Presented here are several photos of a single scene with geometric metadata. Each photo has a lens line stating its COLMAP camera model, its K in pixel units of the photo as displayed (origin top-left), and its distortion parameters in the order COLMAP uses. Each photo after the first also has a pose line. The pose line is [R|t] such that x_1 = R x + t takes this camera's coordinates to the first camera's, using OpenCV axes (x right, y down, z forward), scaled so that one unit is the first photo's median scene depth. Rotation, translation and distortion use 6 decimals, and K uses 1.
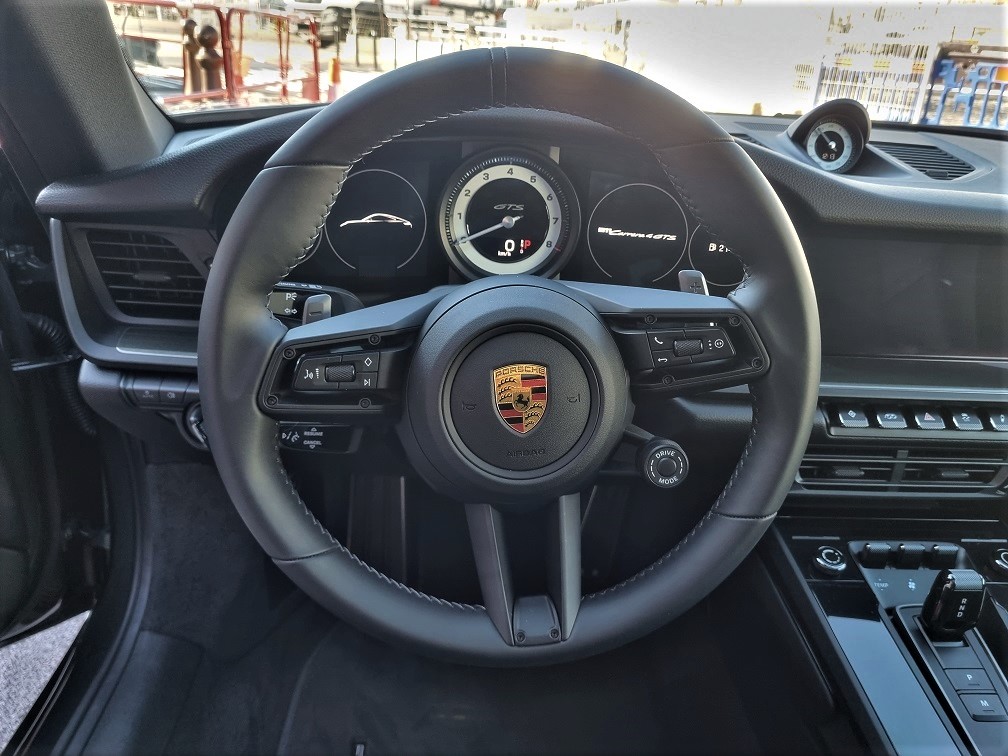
lens RADIAL K [[772.9, 0, 507.1], [0, 772.9, 376.5], [0, 0, 1]] dist [0.043507, -0.053966]
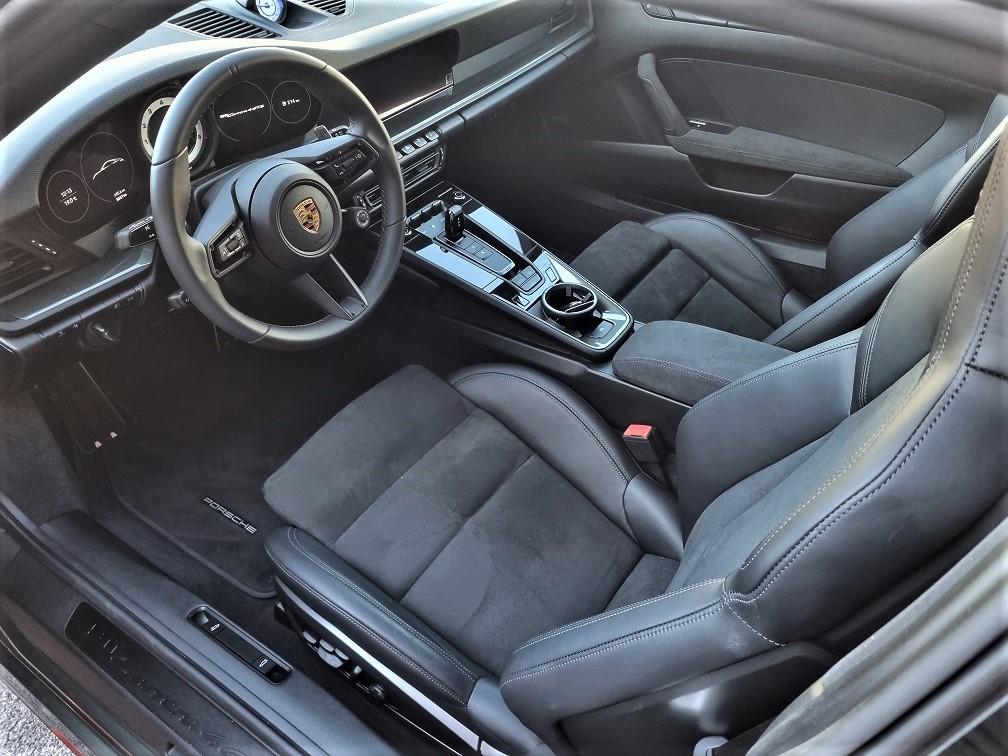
lens RADIAL K [[762.7, 0, 528.1], [0, 762.7, 375.7], [0, 0, 1]] dist [-0.001480, 0.000946]
pose [[0.596762, -0.563835, 0.570934, -0.752578], [0.348375, 0.823014, 0.448646, -0.242462], [-0.722849, -0.068836, 0.687569, -0.652993]]
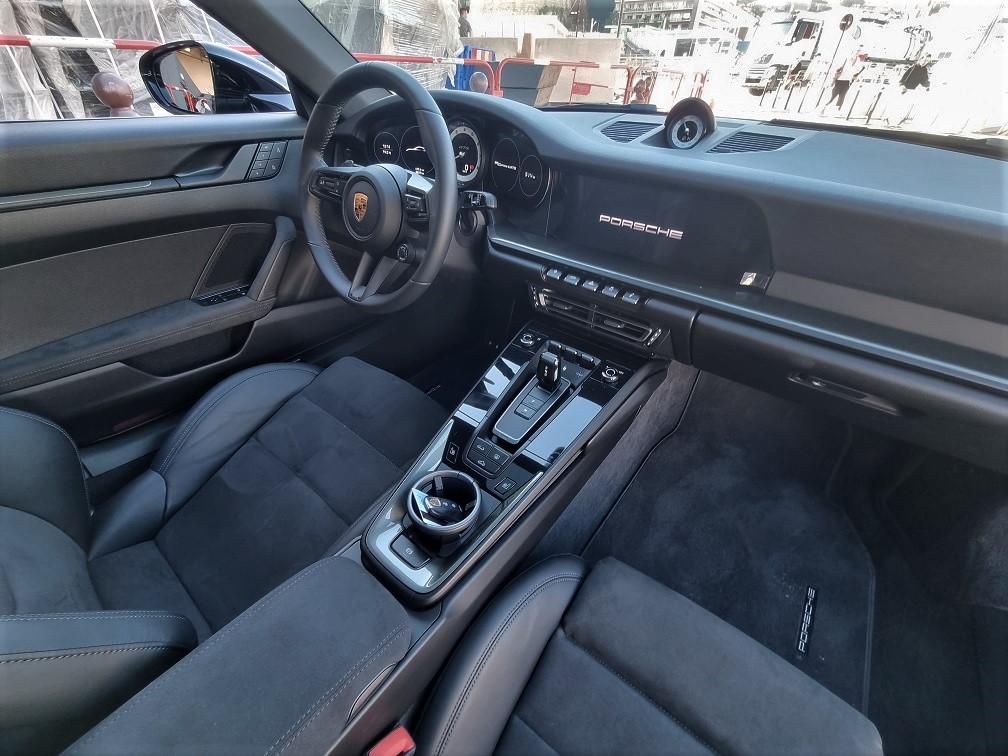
lens RADIAL K [[408.7, 0, 499.4], [0, 408.7, 378.4], [0, 0, 1]] dist [0.002766, -0.002333]
pose [[0.749274, 0.367015, -0.551261, 0.987316], [-0.248907, 0.927429, 0.279143, 0.044728], [0.613705, -0.071942, 0.786251, 0.086635]]
